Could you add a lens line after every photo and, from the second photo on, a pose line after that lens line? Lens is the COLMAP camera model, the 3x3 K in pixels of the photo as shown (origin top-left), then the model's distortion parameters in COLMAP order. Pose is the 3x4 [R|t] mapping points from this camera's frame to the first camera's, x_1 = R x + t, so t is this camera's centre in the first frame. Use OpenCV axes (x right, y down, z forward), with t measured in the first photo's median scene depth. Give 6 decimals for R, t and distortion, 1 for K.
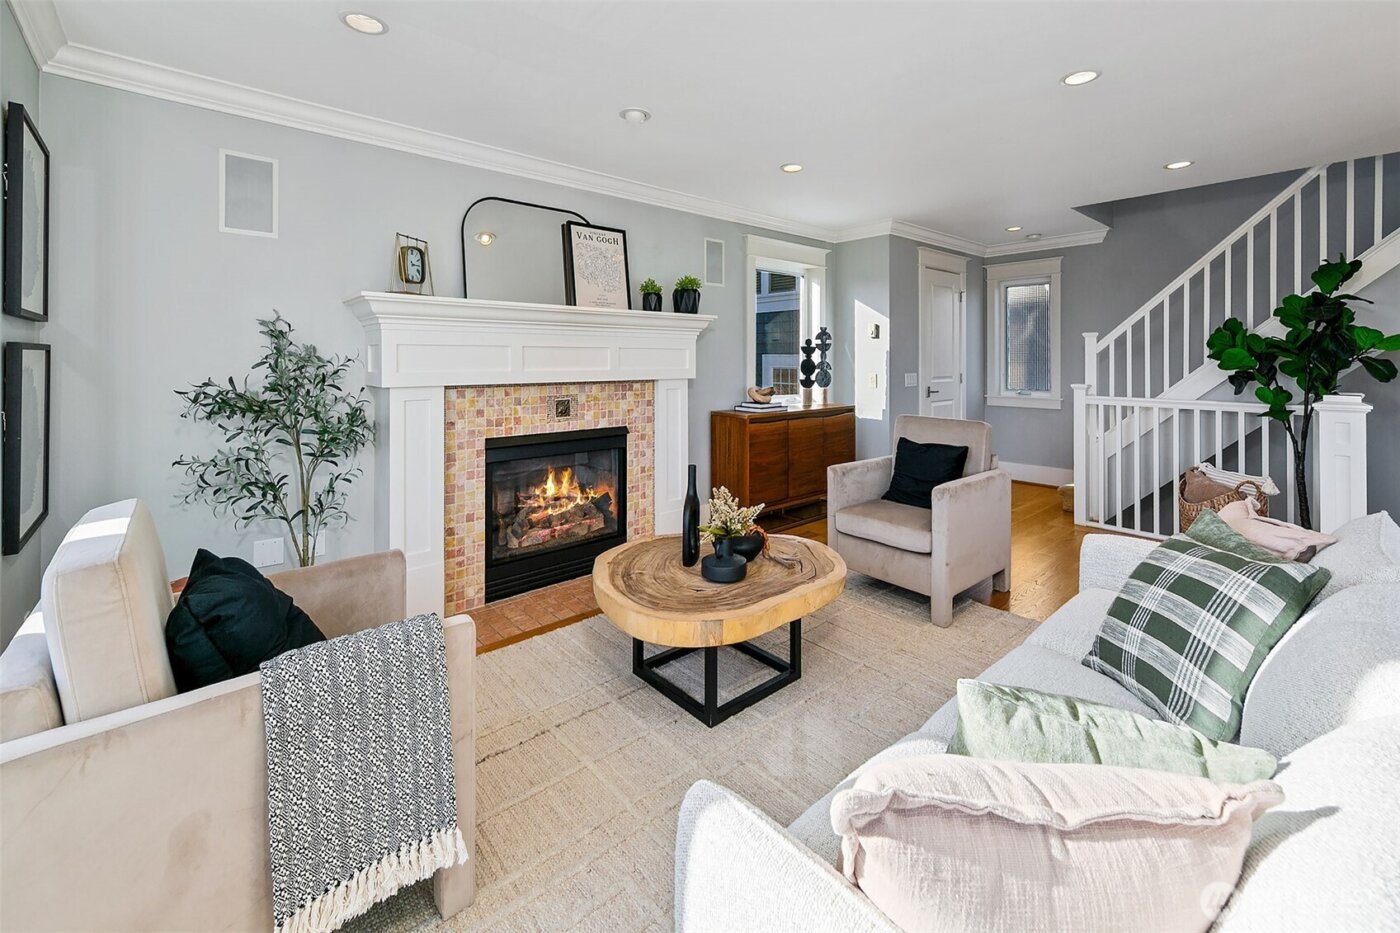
lens RADIAL K [[589.2, 0, 700.0], [0, 589.2, 466.5], [0, 0, 1]] dist [-0.000088, -0.000046]
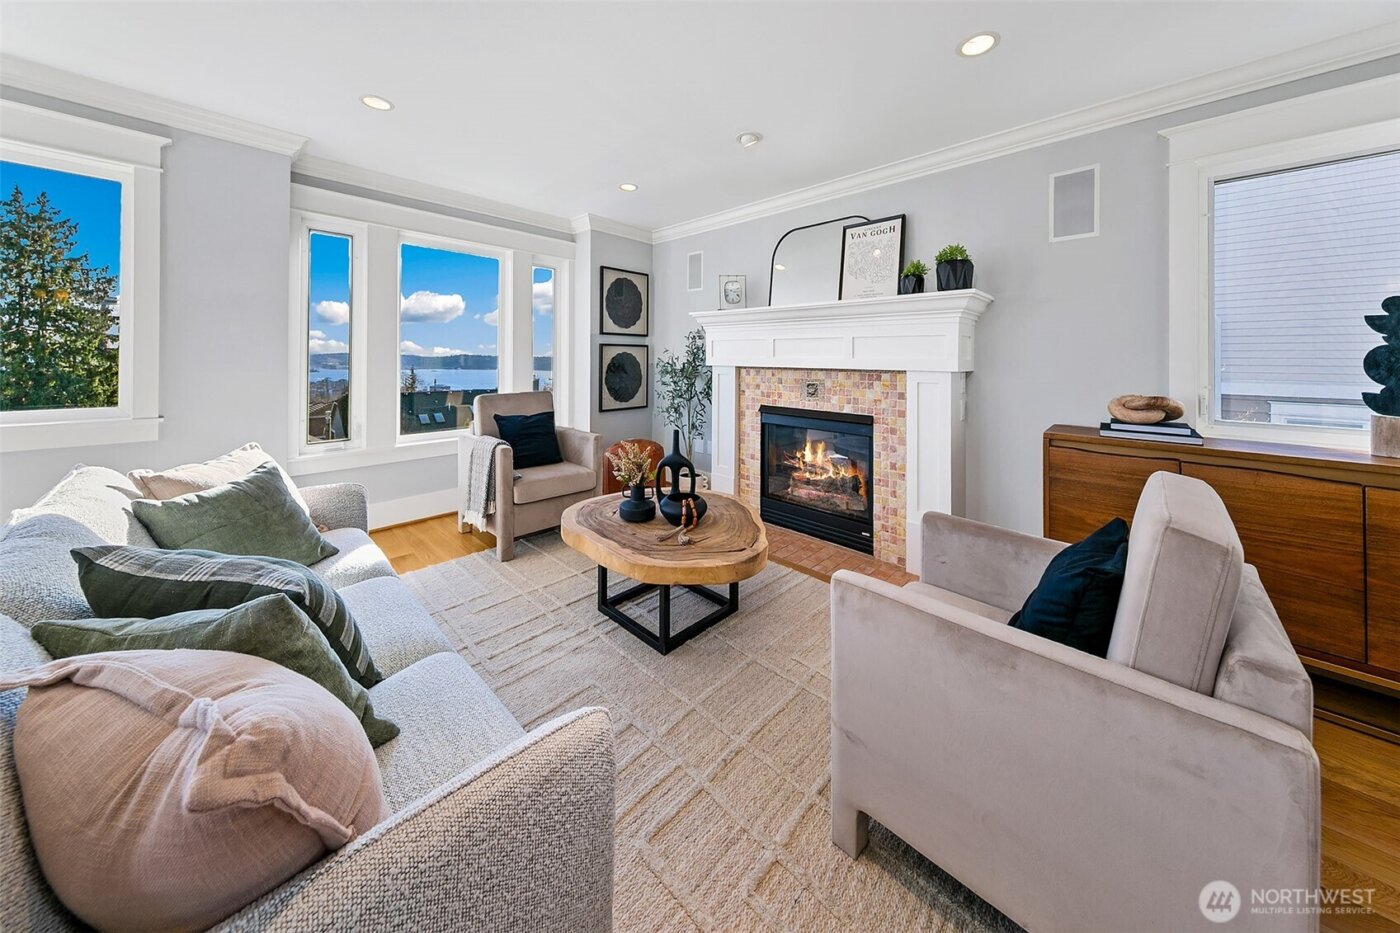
lens RADIAL K [[451.4, 0, 703.4], [0, 451.4, 432.5], [0, 0, 1]] dist [-0.000460, -0.000073]
pose [[0.068984, 0.160783, -0.984576, 0.645791], [-0.191687, 0.970674, 0.145082, -0.103274], [0.979029, 0.178722, 0.097781, 0.692956]]
